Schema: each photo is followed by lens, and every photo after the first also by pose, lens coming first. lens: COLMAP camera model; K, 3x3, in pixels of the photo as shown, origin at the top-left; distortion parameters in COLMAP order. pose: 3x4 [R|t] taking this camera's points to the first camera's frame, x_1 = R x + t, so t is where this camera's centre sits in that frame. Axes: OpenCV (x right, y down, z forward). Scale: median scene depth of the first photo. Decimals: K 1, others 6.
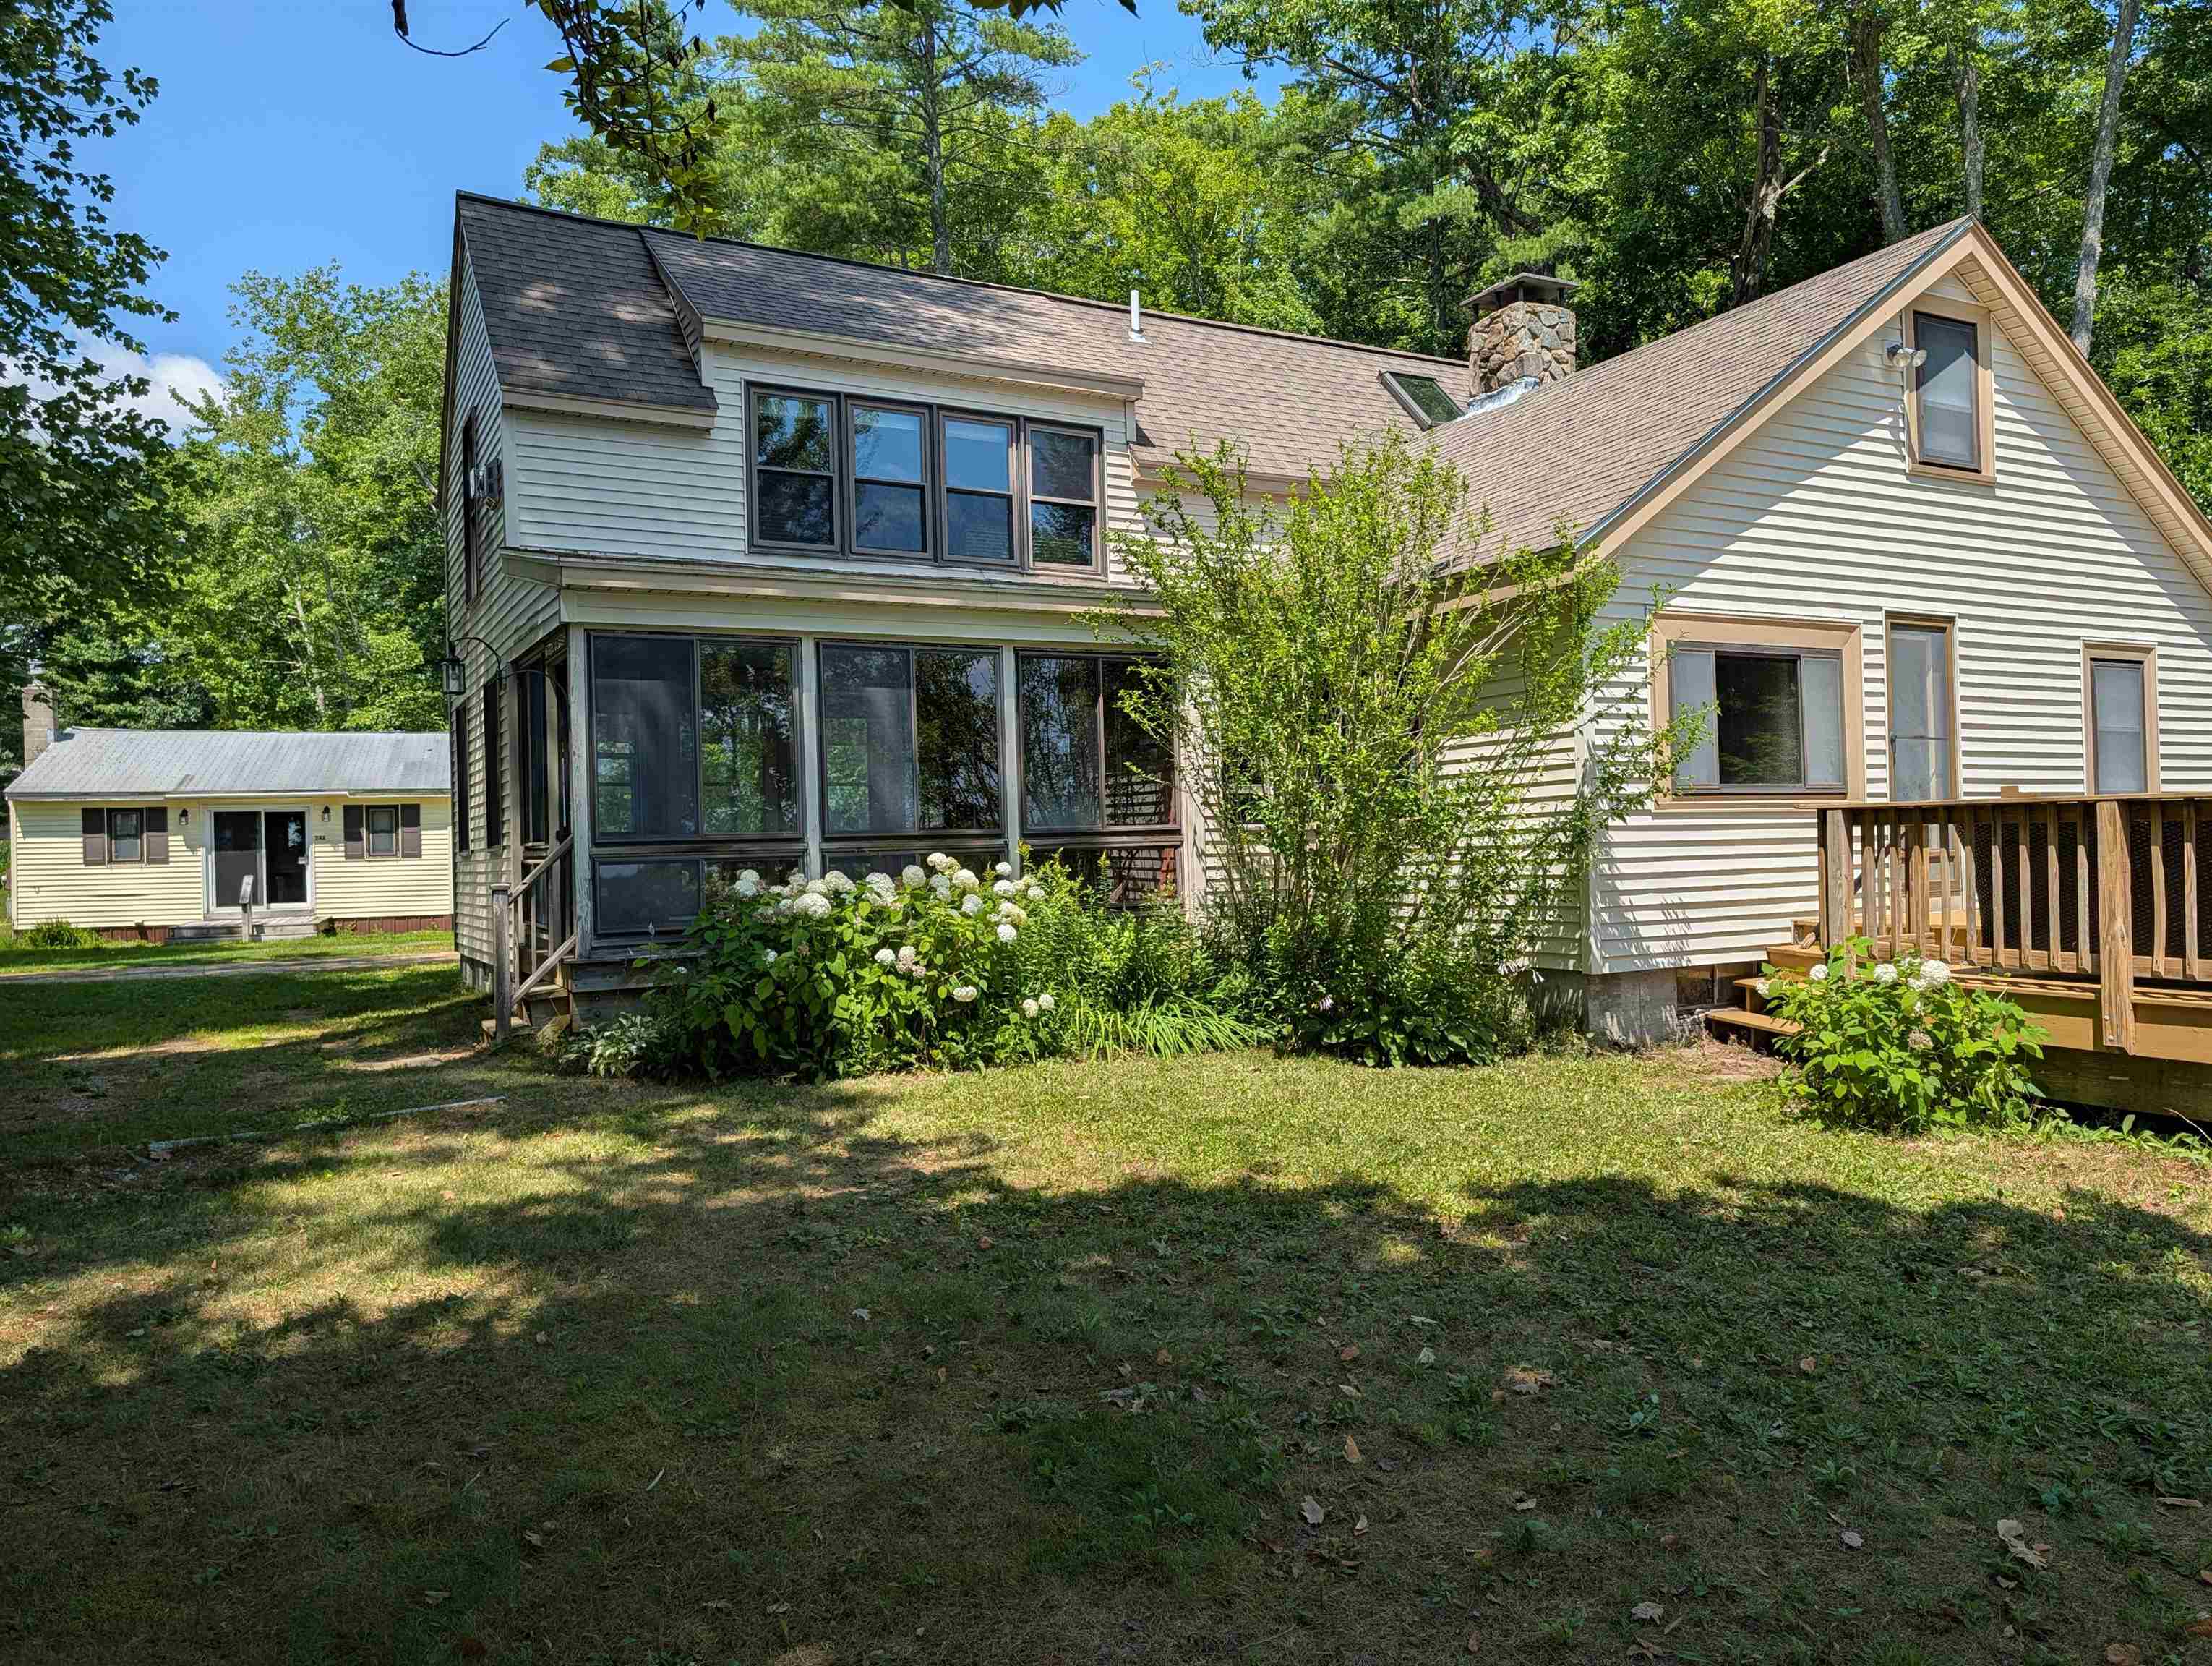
lens RADIAL K [[1526.6, 0, 1139.3], [0, 1526.6, 830.7], [0, 0, 1]] dist [0.005803, -0.018080]
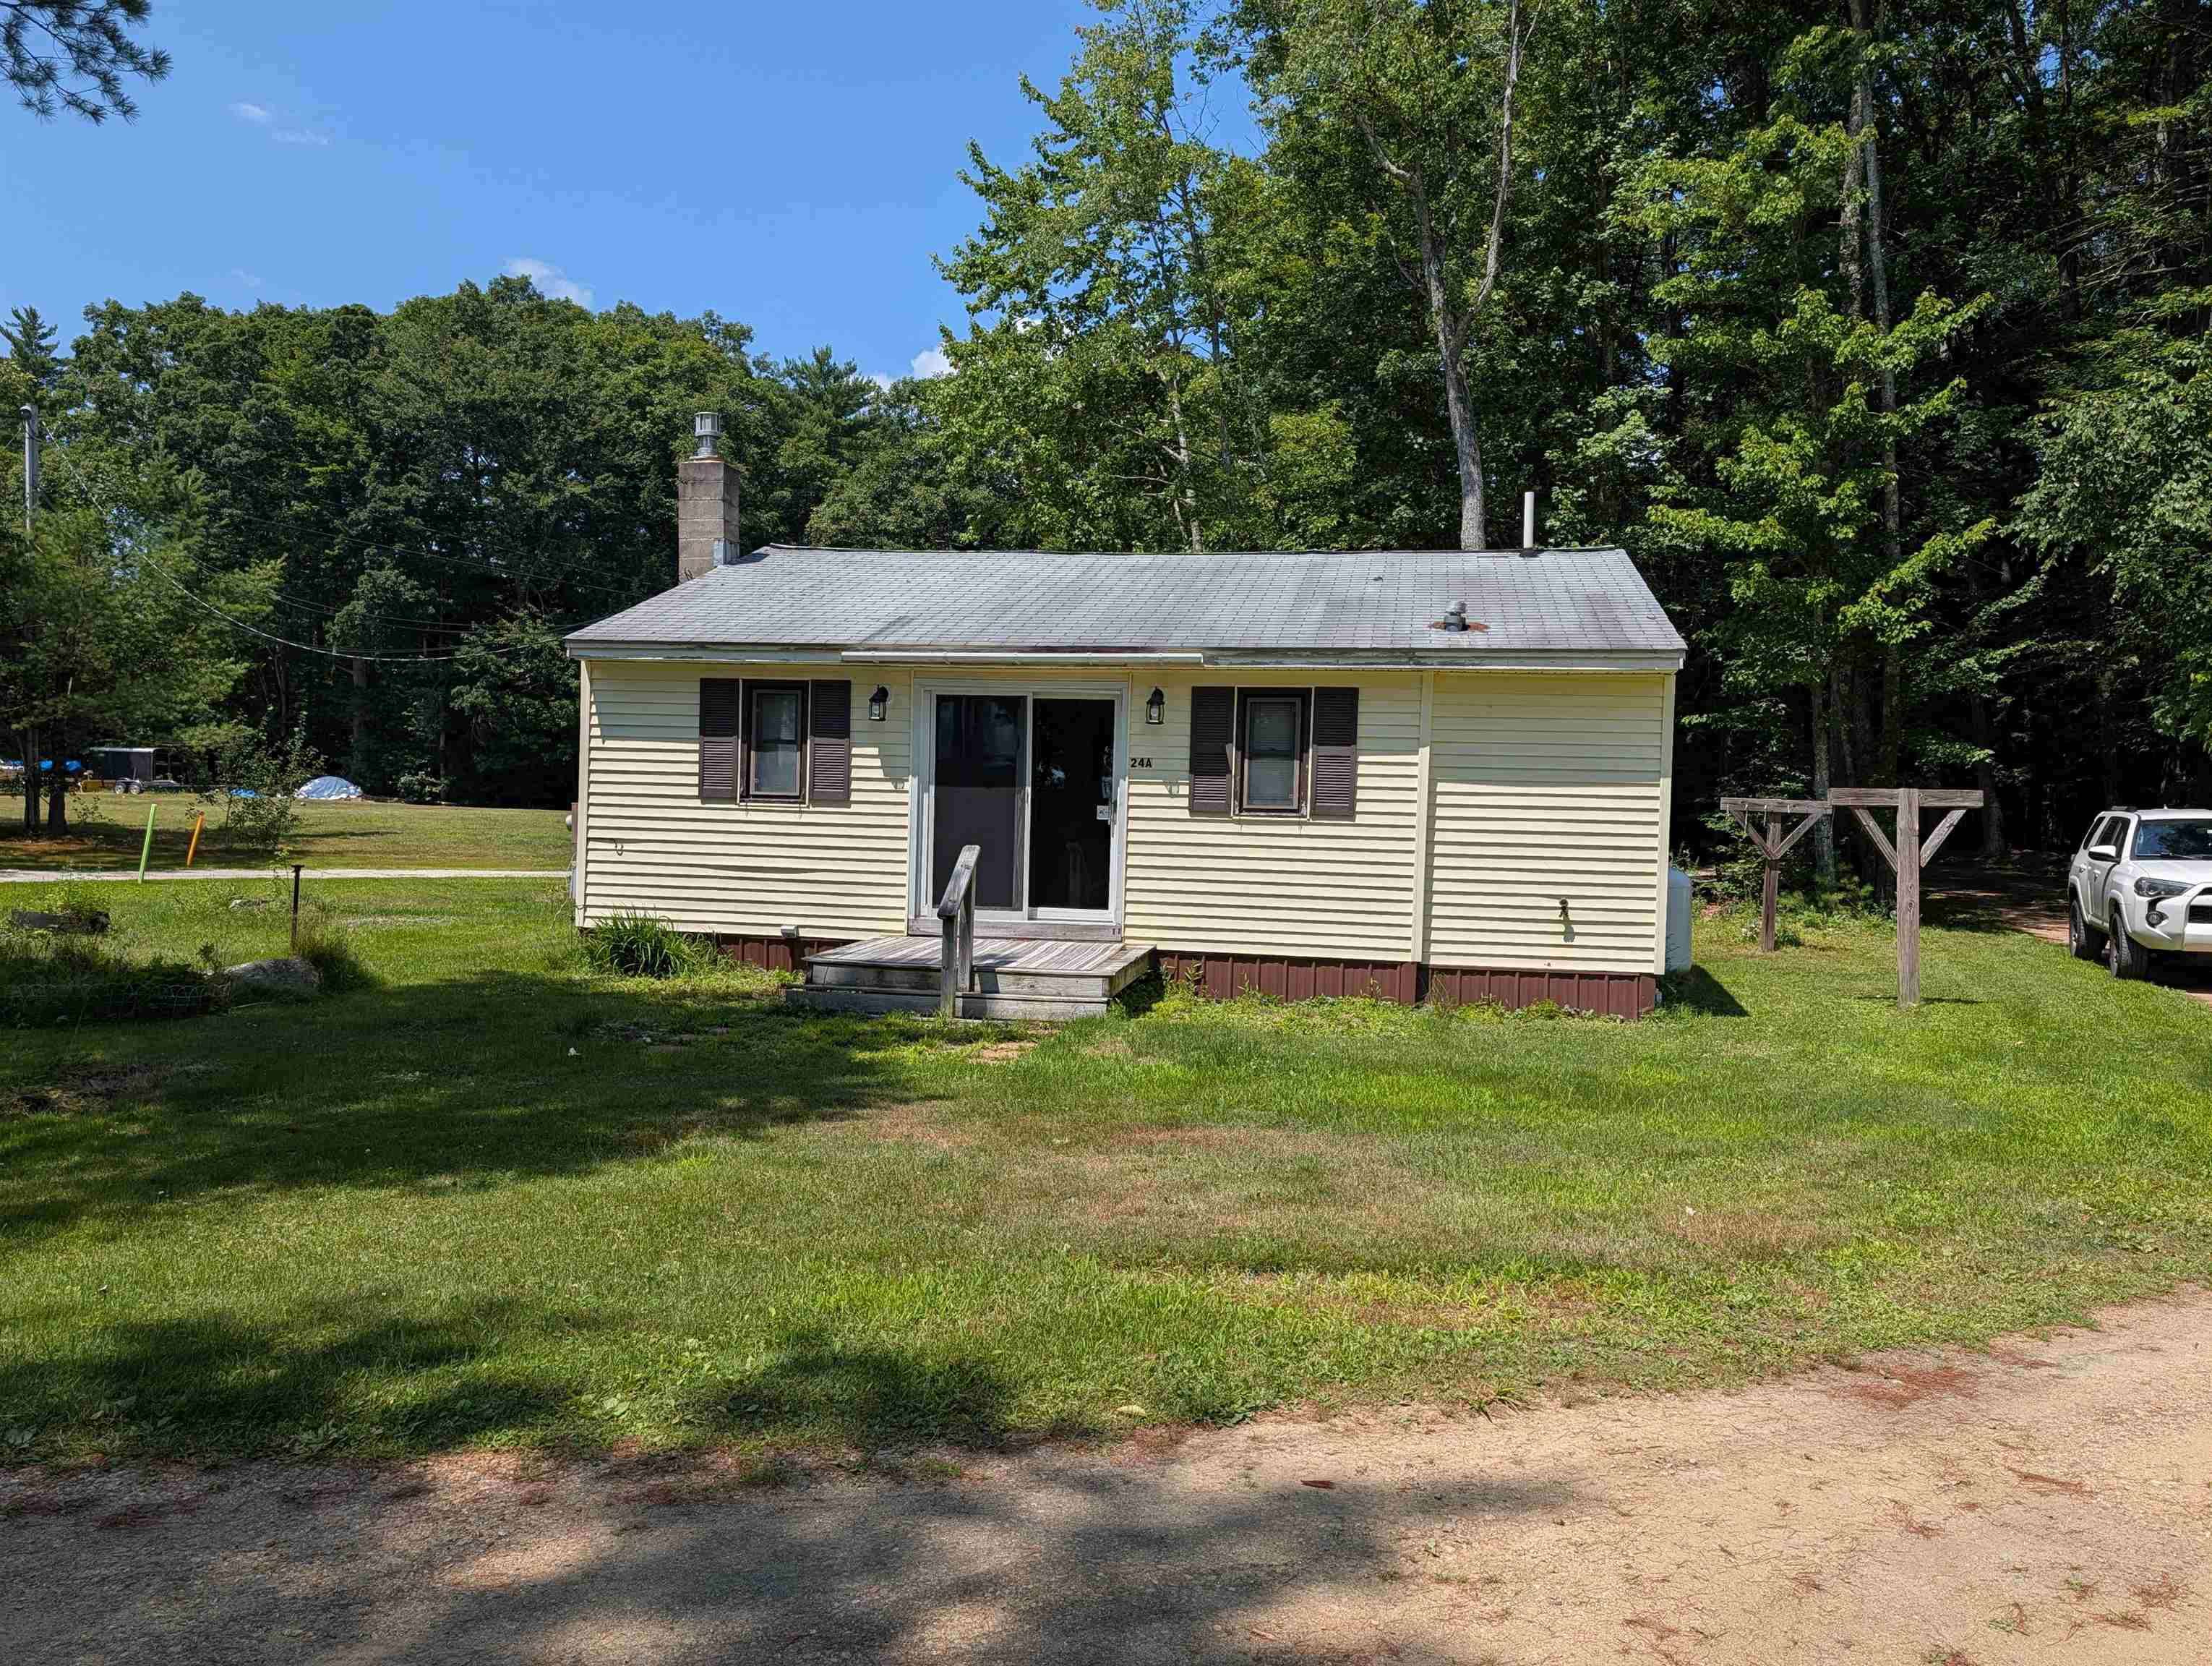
lens RADIAL K [[1530.9, 0, 1111.6], [0, 1530.9, 831.3], [0, 0, 1]] dist [0.014000, -0.025983]
pose [[0.839574, 0.060906, -0.539821, -0.314909], [-0.041904, 0.997995, 0.047427, 0.003858], [0.541627, -0.017198, 0.840443, 0.643370]]
